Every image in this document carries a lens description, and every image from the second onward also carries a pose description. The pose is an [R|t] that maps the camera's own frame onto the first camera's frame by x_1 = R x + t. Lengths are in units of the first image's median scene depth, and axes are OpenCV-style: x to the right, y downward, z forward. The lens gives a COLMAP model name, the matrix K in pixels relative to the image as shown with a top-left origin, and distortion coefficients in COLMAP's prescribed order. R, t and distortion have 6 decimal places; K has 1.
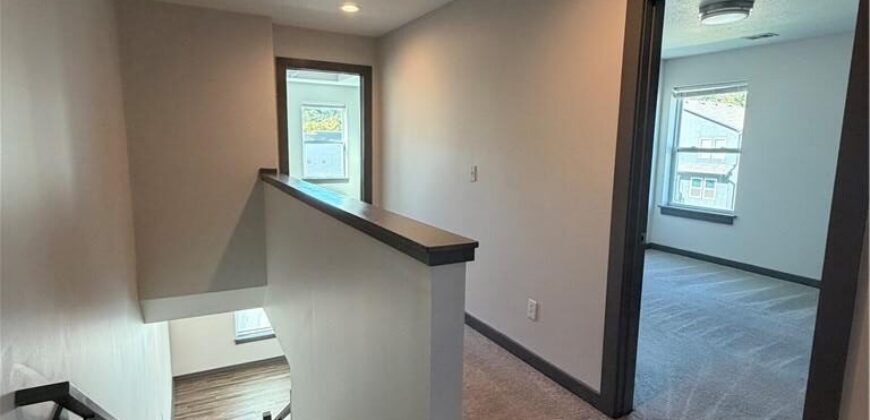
lens RADIAL K [[463.2, 0, 433.6], [0, 463.2, 207.2], [0, 0, 1]] dist [-0.000235, -0.000665]
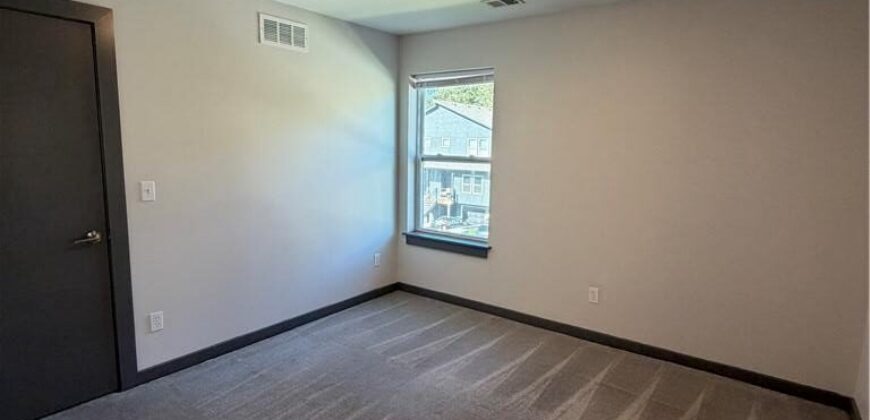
lens RADIAL K [[463.2, 0, 433.6], [0, 463.2, 207.2], [0, 0, 1]] dist [-0.000235, -0.000665]
pose [[0.905270, -0.055777, 0.421158, 0.222743], [0.054512, 0.998400, 0.015054, -0.054722], [-0.421324, 0.009330, 0.906862, 0.309118]]
